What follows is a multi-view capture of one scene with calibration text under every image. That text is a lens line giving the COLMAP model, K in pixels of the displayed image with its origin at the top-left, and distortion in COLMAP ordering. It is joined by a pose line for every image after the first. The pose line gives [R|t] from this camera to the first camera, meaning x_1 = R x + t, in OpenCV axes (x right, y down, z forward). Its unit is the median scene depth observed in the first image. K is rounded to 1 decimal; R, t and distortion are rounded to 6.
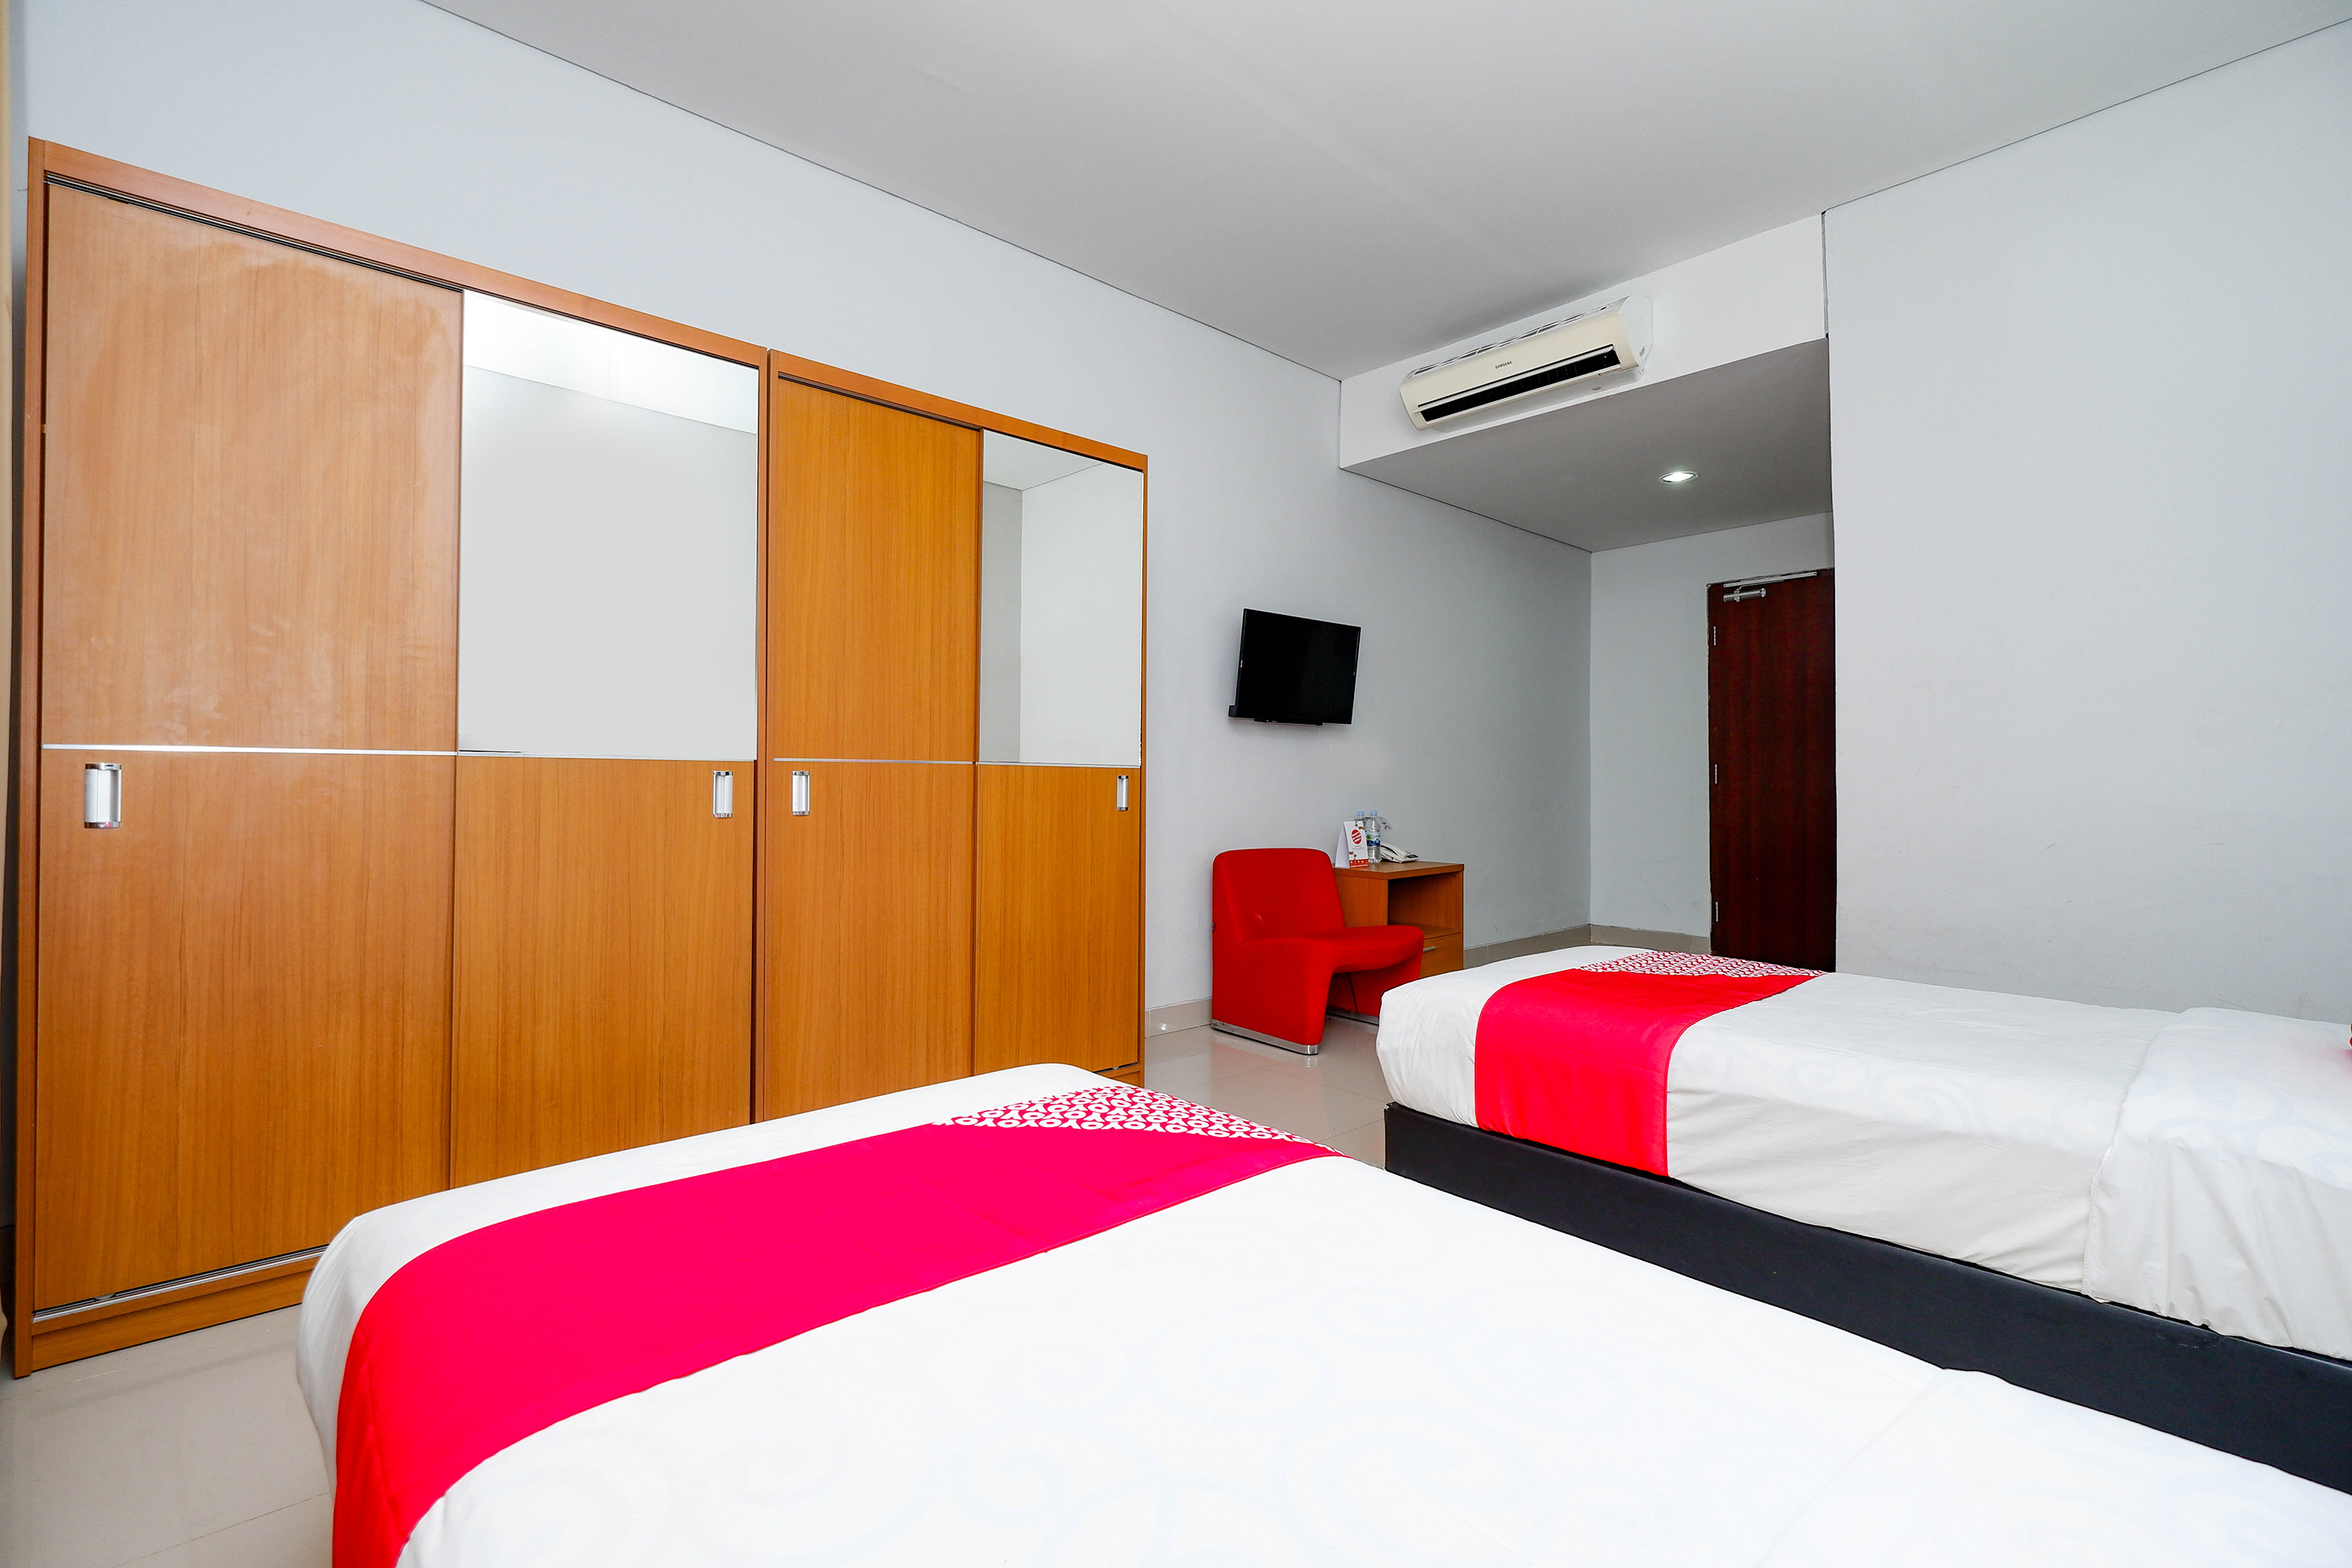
lens RADIAL K [[1047.4, 0, 1166.4], [0, 1047.4, 776.0], [0, 0, 1]] dist [0.004087, -0.001233]
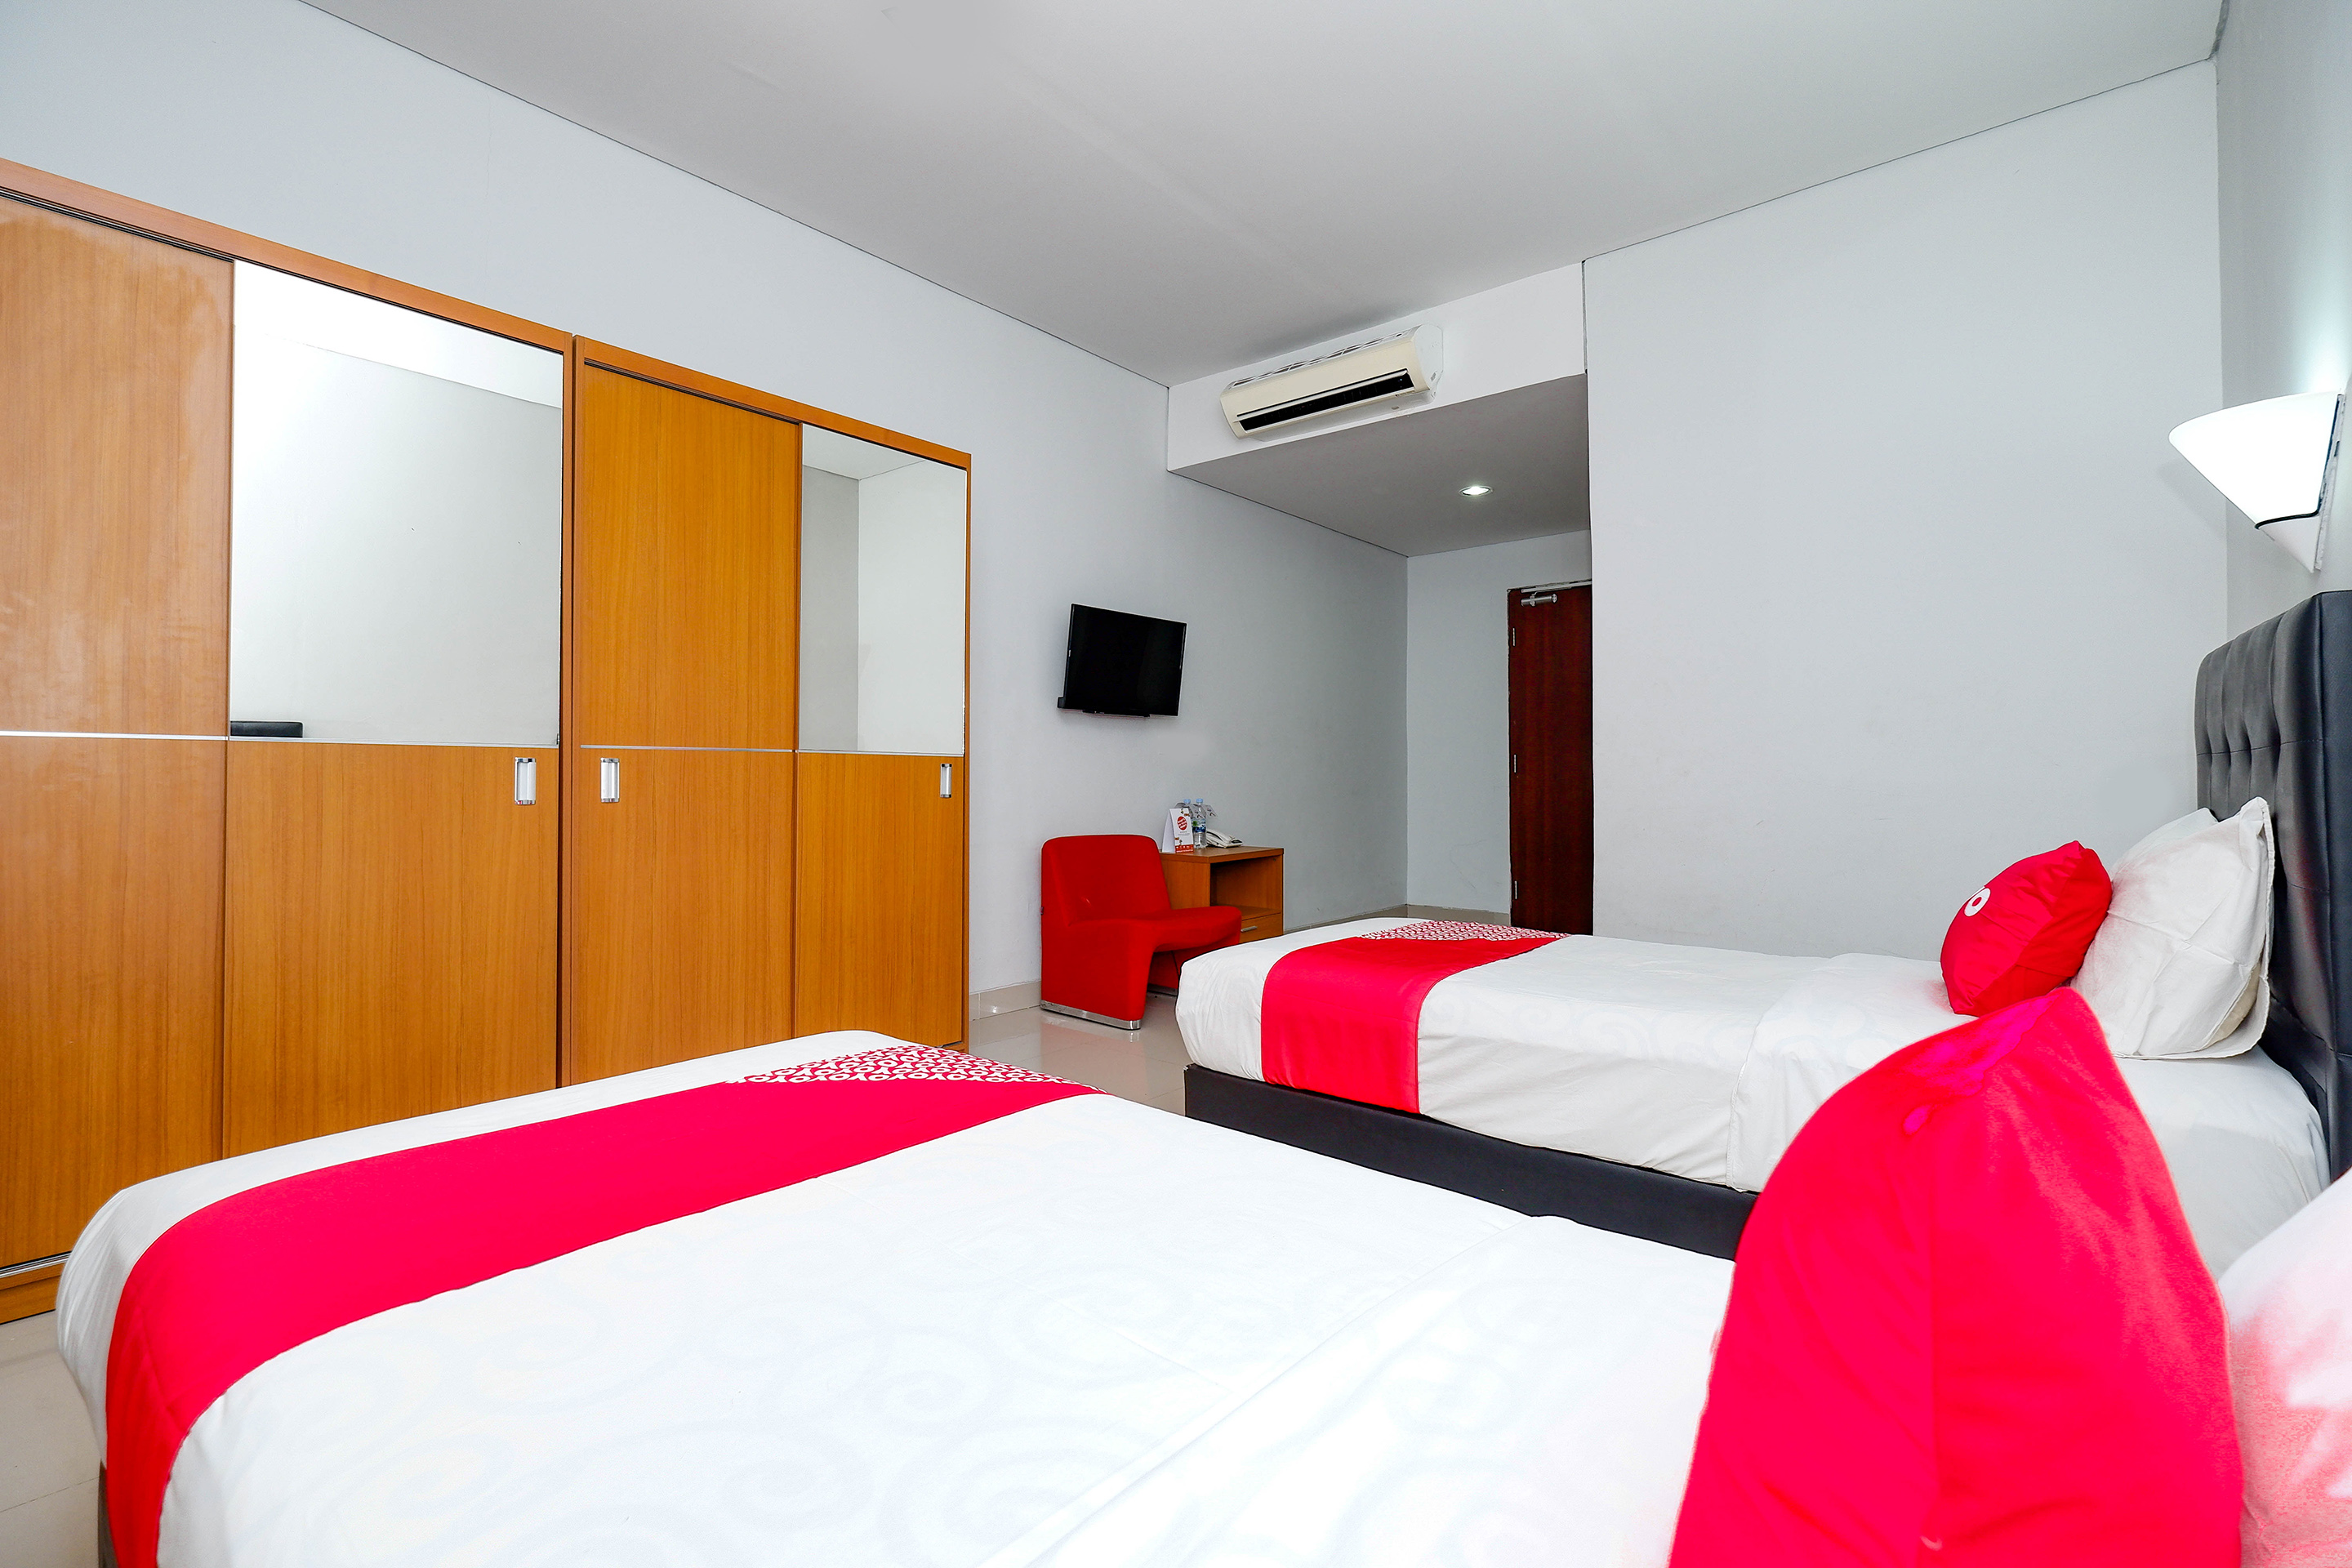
lens RADIAL K [[1047.4, 0, 1167.4], [0, 1047.4, 771.8], [0, 0, 1]] dist [0.004087, -0.001233]
pose [[0.990607, -0.001890, 0.136725, 0.051806], [0.001603, 0.999996, 0.002206, 0.008804], [-0.136729, -0.001966, 0.990607, -0.081305]]
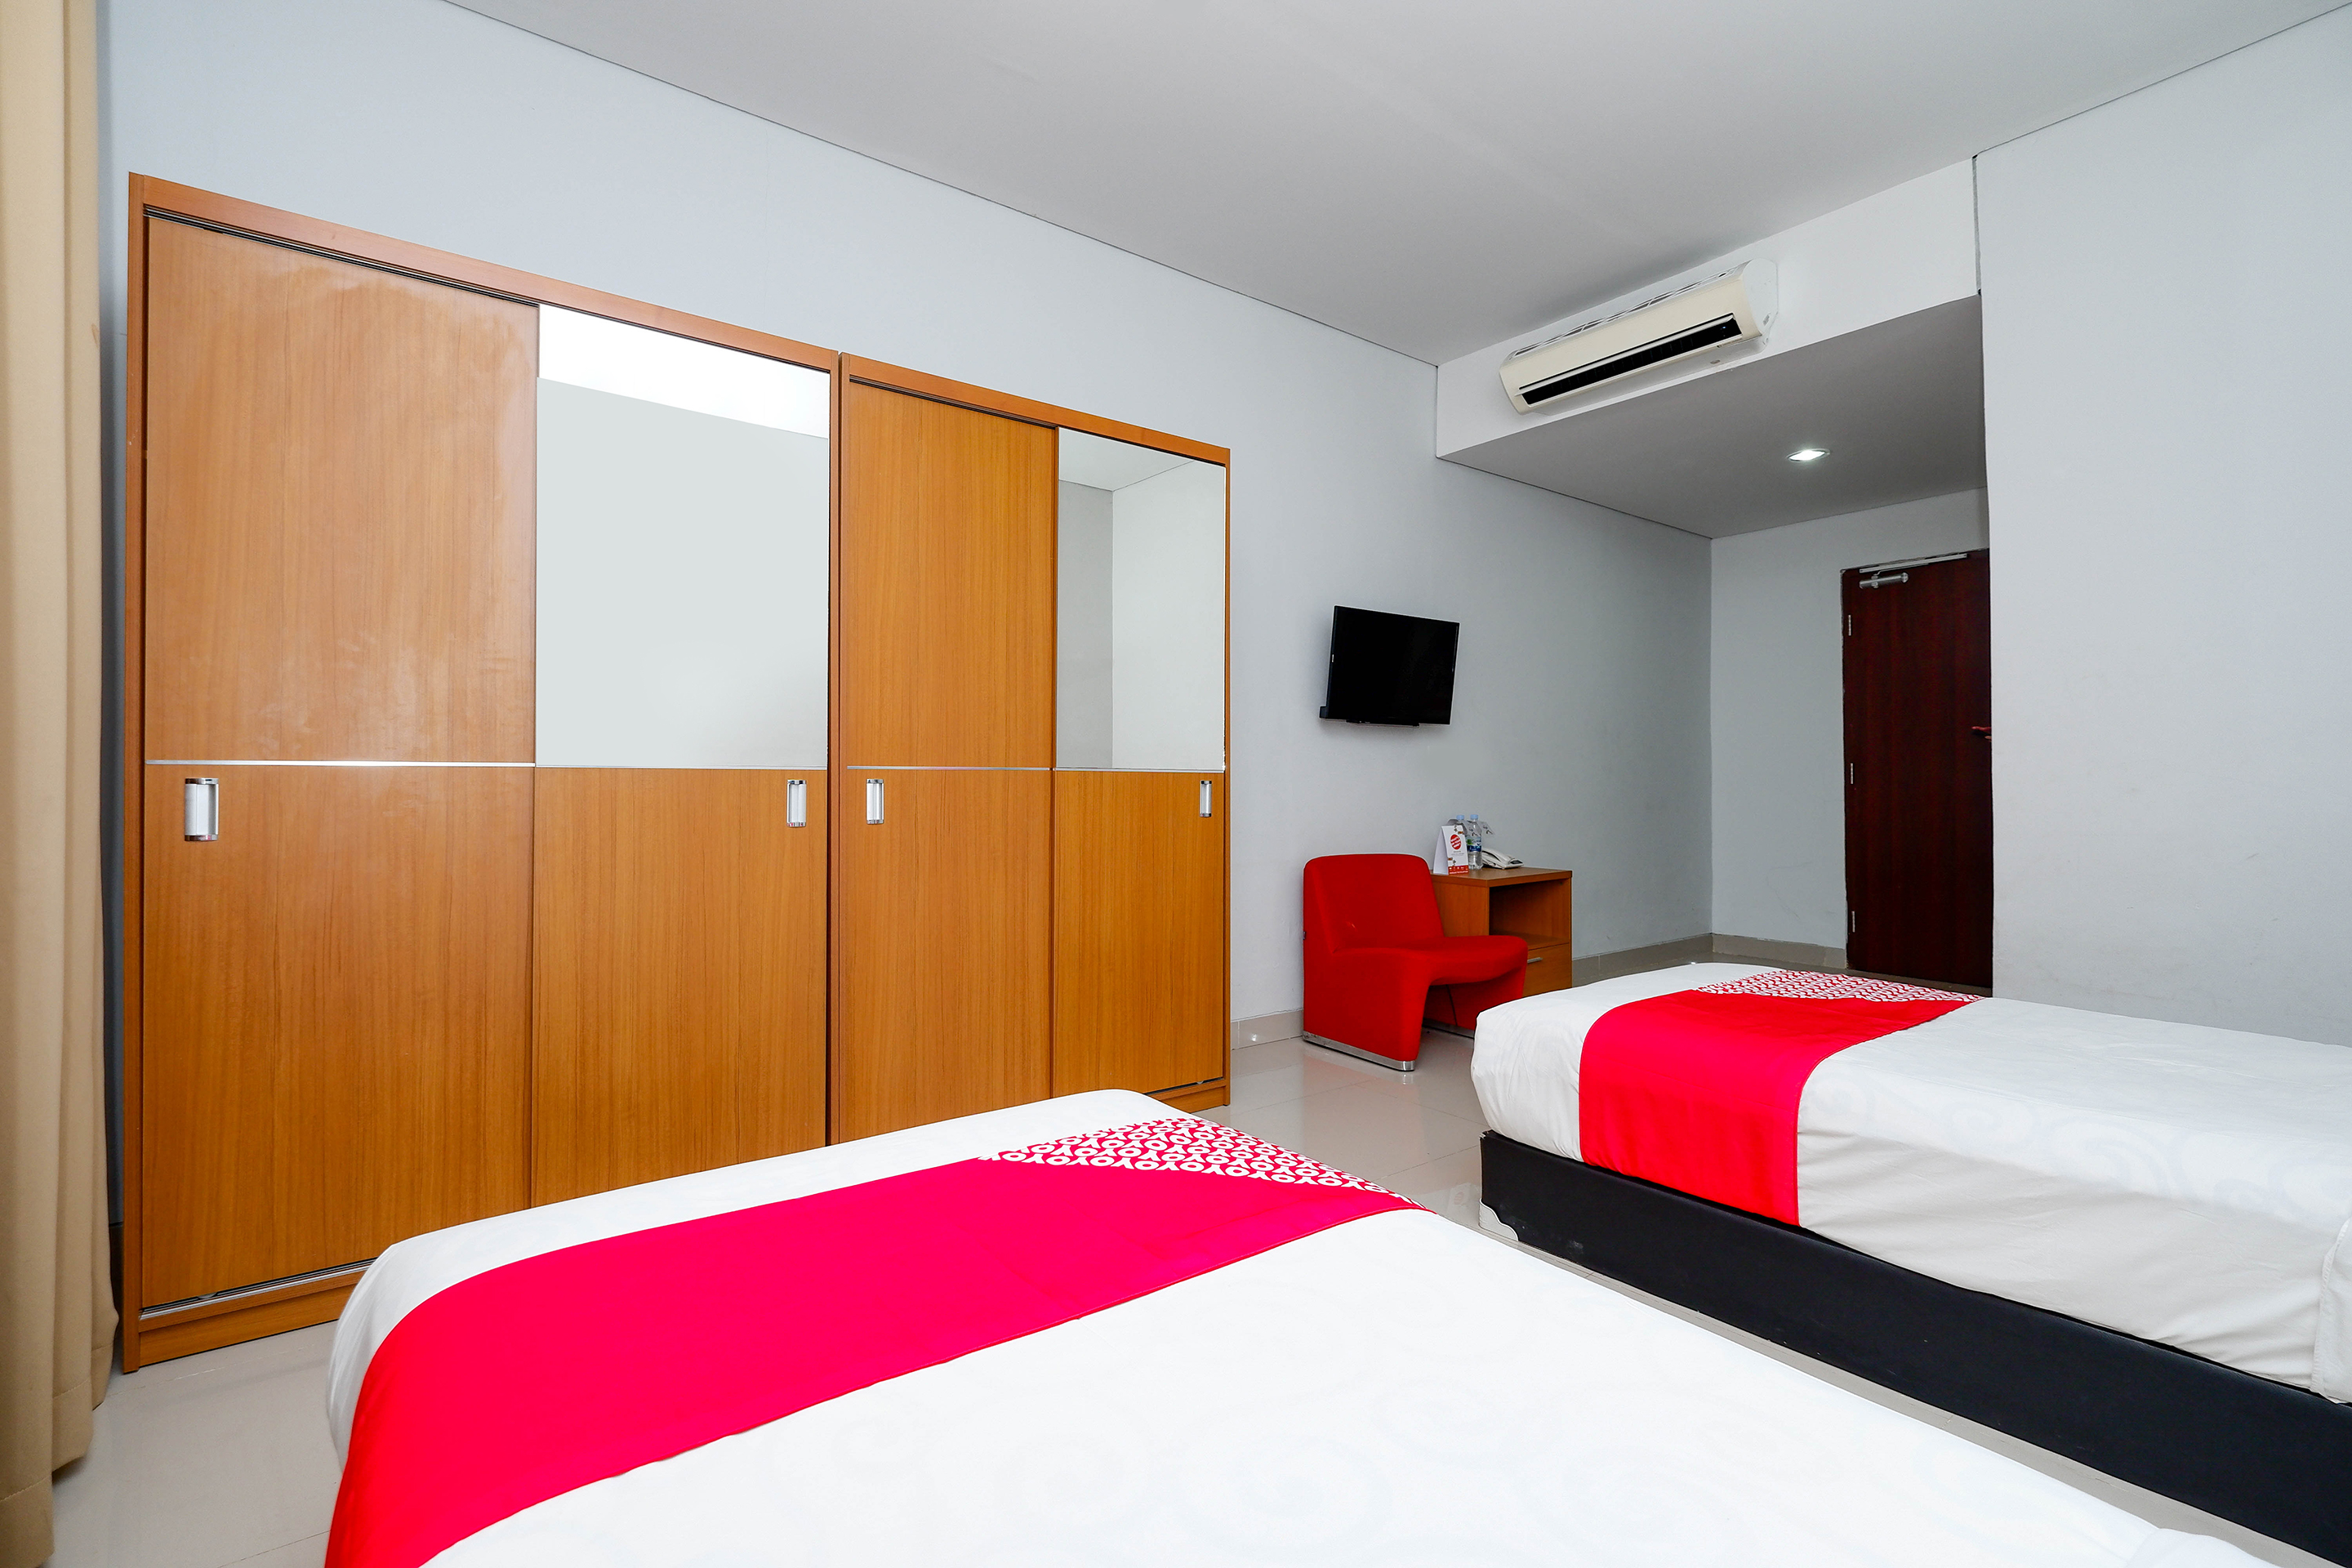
lens RADIAL K [[1047.4, 0, 1173.3], [0, 1047.4, 779.2], [0, 0, 1]] dist [0.004087, -0.001233]
pose [[0.995887, -0.005195, -0.090451, 0.025259], [0.005429, 0.999983, 0.002342, -0.006942], [0.090437, -0.002823, 0.995898, 0.052407]]
